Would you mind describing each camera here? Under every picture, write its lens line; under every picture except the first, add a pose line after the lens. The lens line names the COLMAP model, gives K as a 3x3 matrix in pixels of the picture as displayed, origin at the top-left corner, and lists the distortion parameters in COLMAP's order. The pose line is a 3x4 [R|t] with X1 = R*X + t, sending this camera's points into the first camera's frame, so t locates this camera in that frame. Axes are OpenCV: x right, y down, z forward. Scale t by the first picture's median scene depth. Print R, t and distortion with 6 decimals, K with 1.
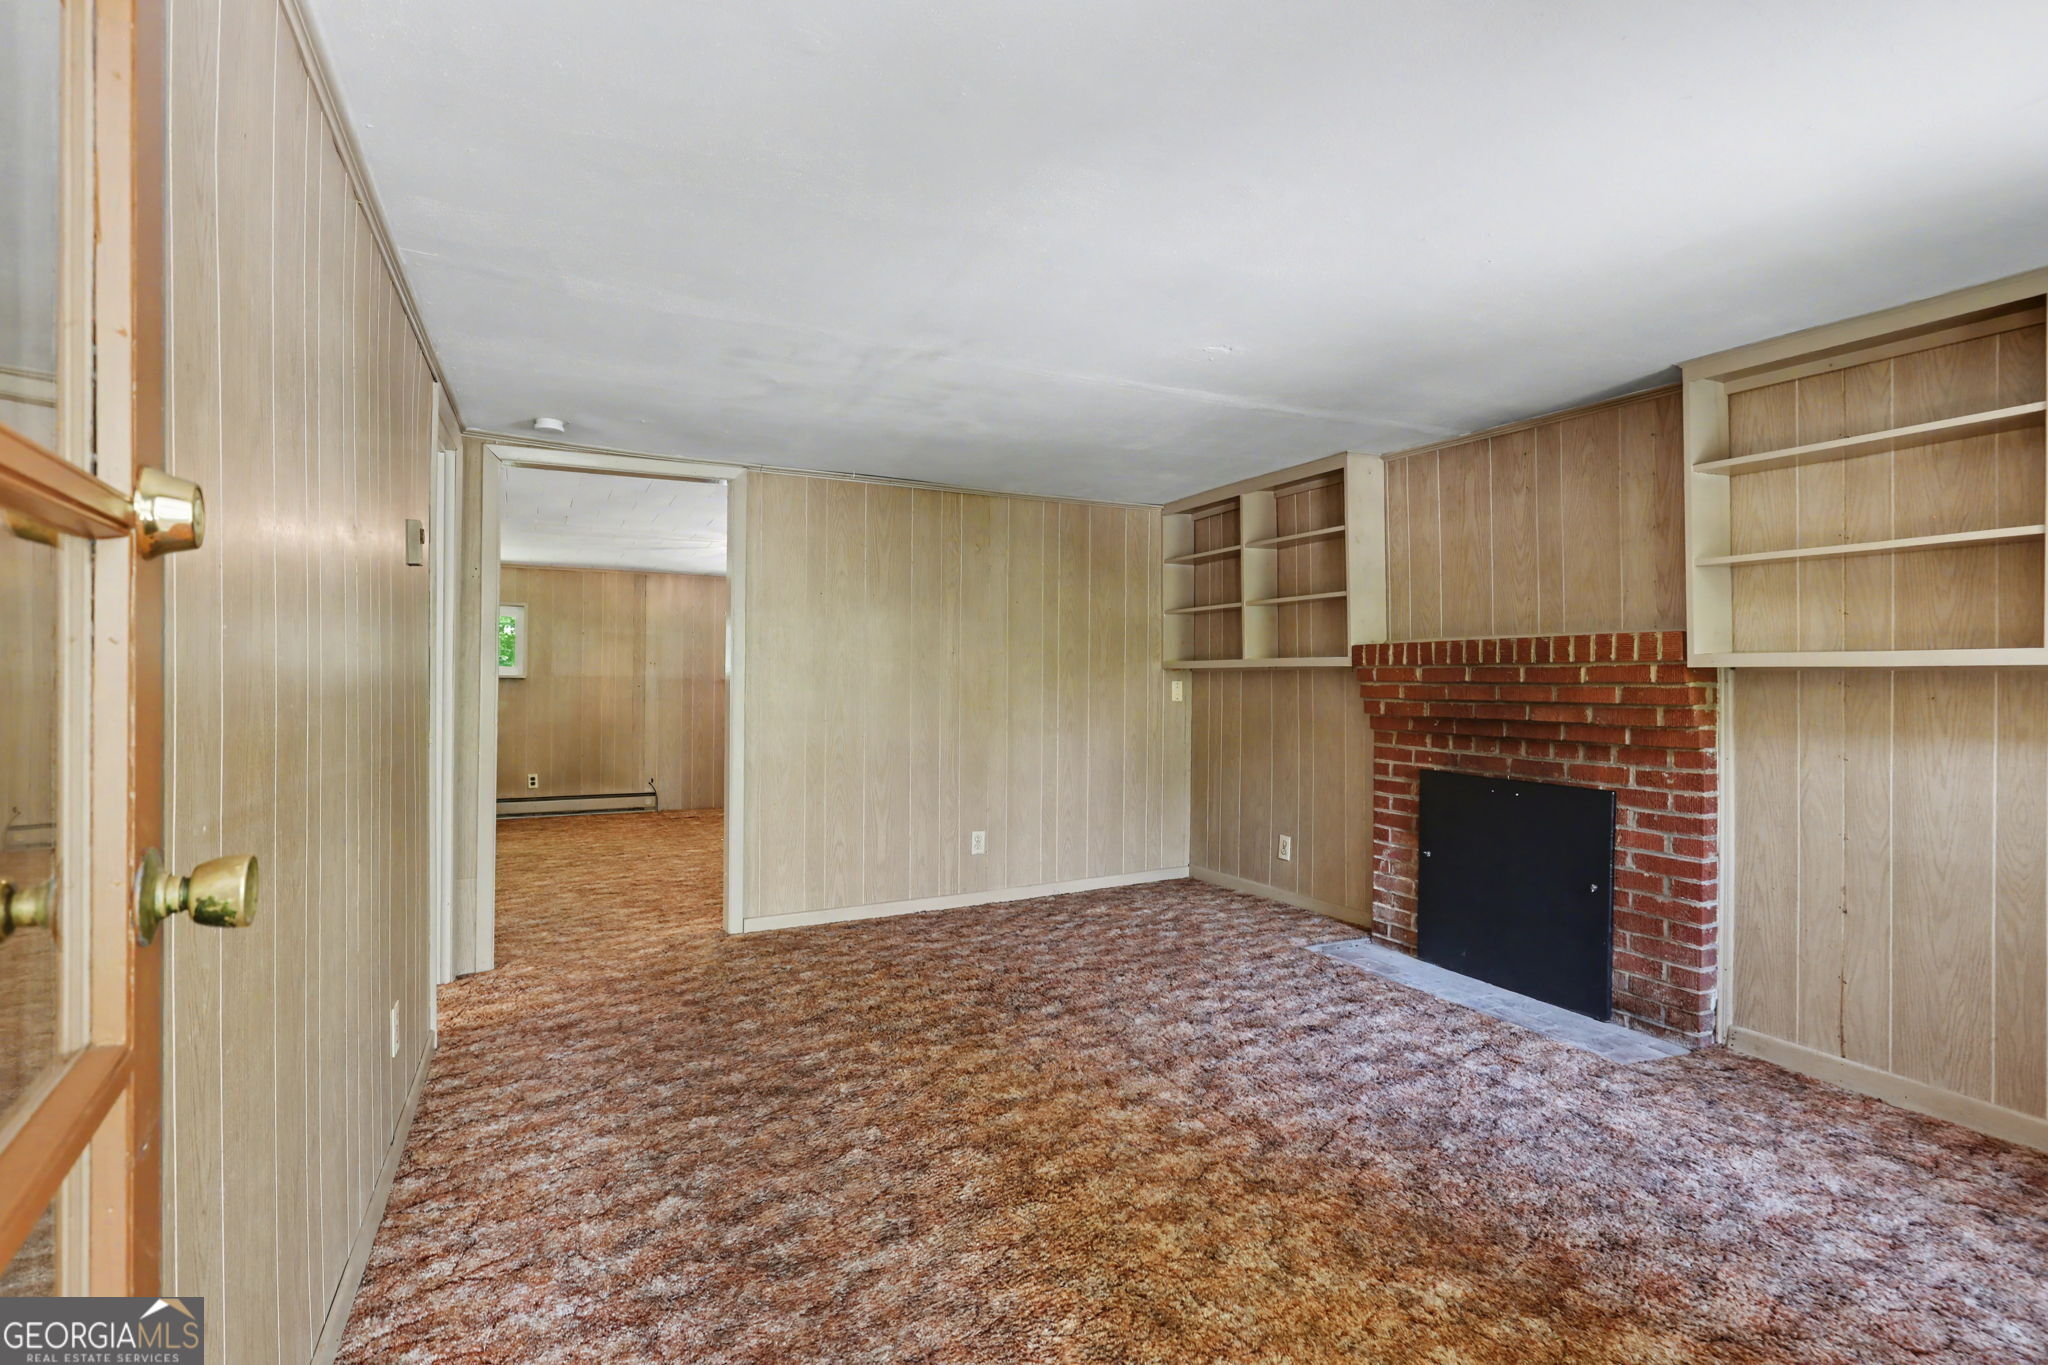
lens RADIAL K [[940.0, 0, 1011.1], [0, 940.0, 676.0], [0, 0, 1]] dist [0.001516, -0.000186]
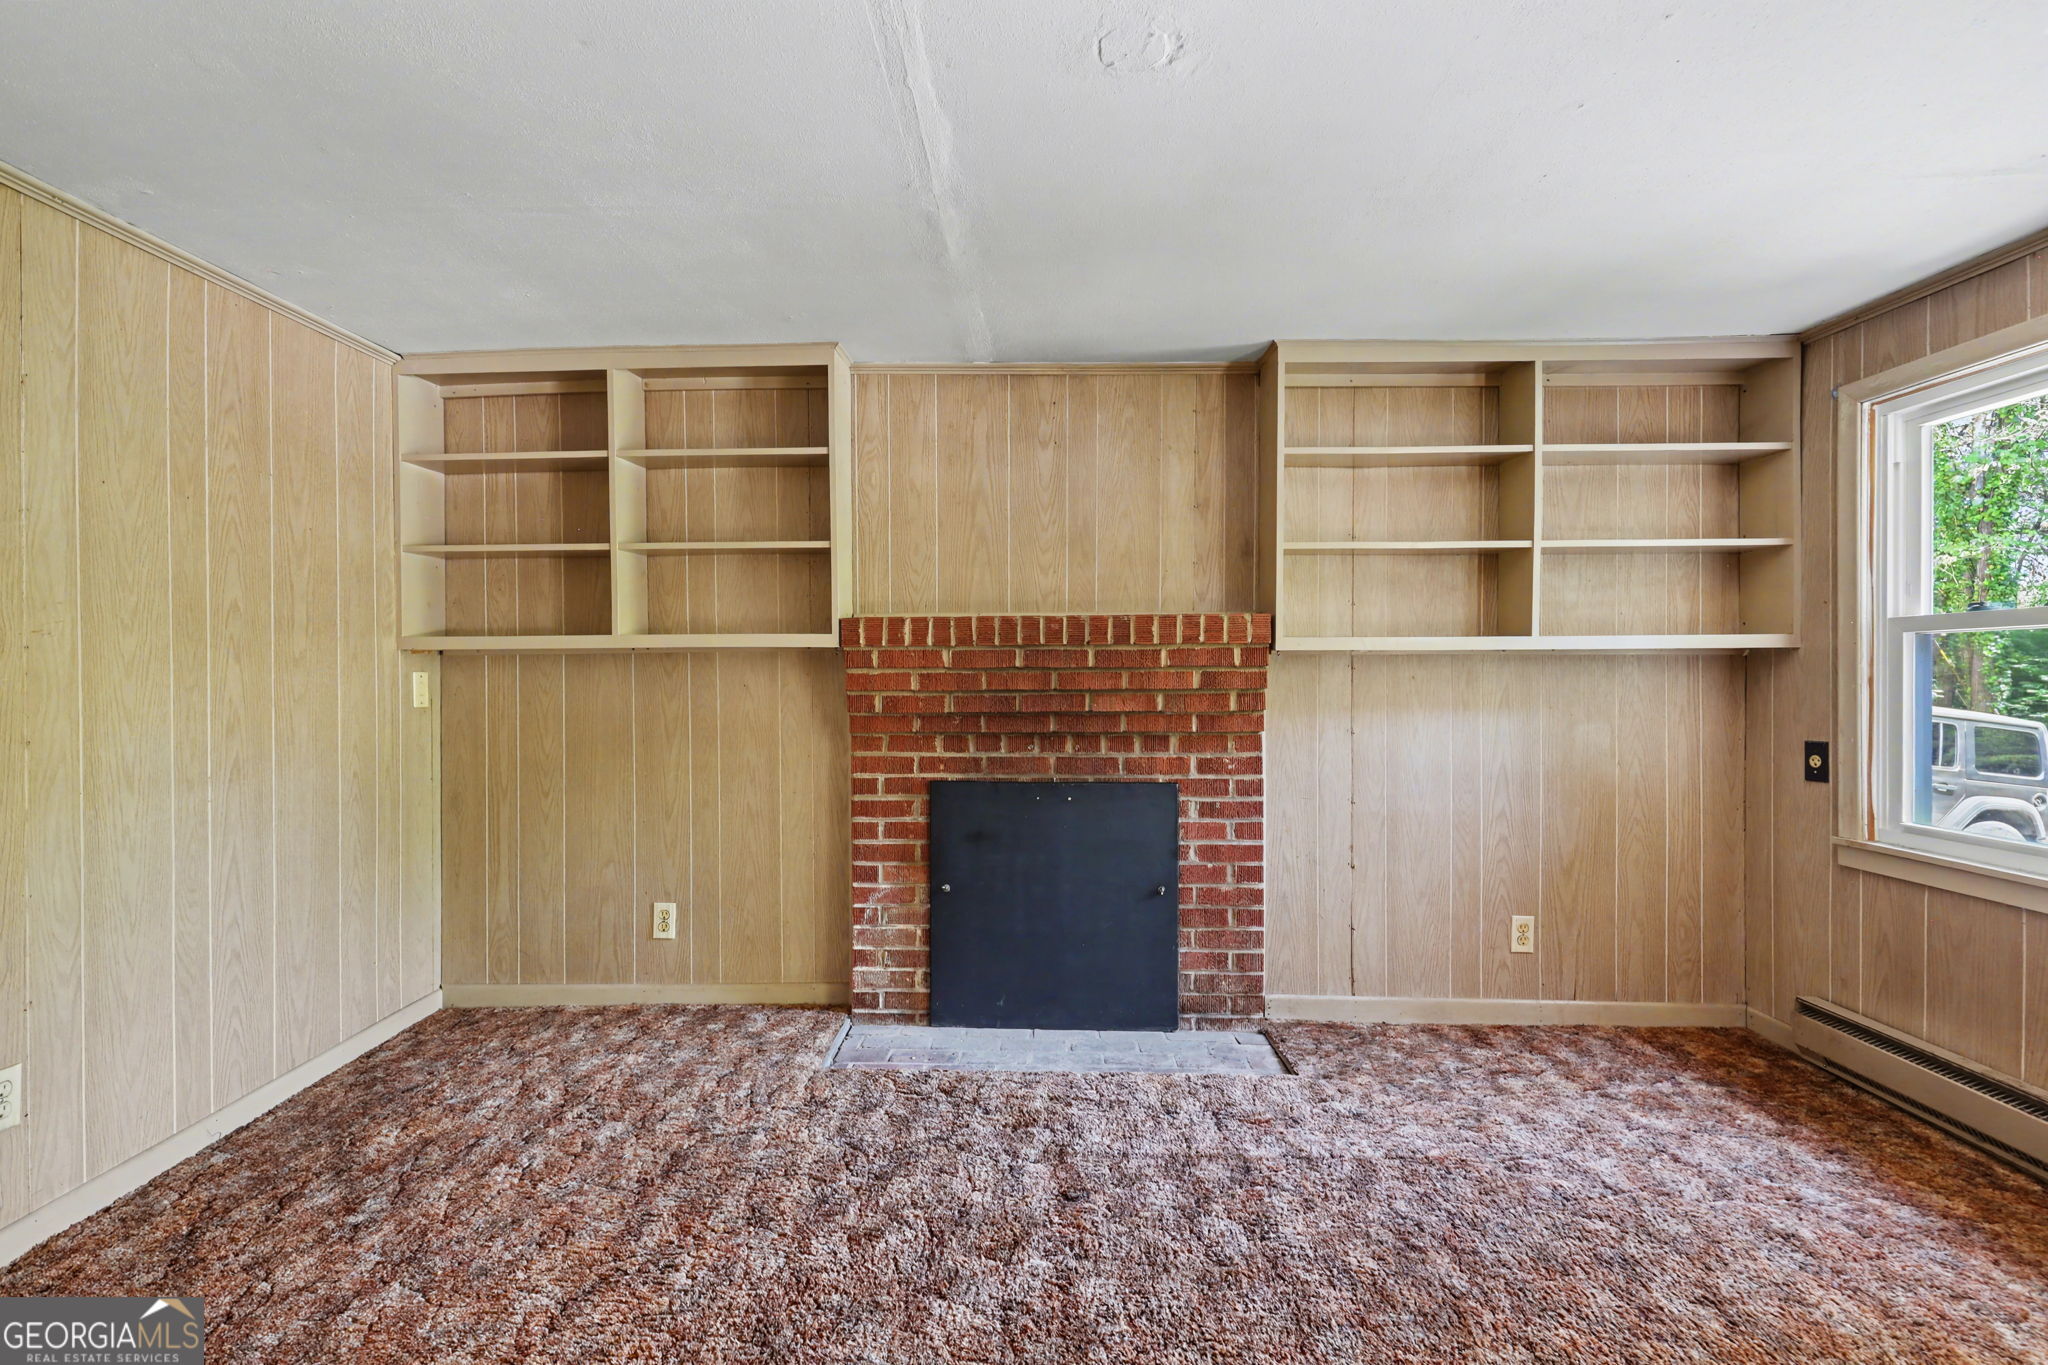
lens RADIAL K [[940.0, 0, 1011.1], [0, 940.0, 676.0], [0, 0, 1]] dist [0.001516, -0.000186]
pose [[0.477654, -0.011113, 0.878478, -0.245399], [0.003569, 0.999936, 0.010709, 0.005265], [-0.878541, -0.001980, 0.477663, 0.661182]]
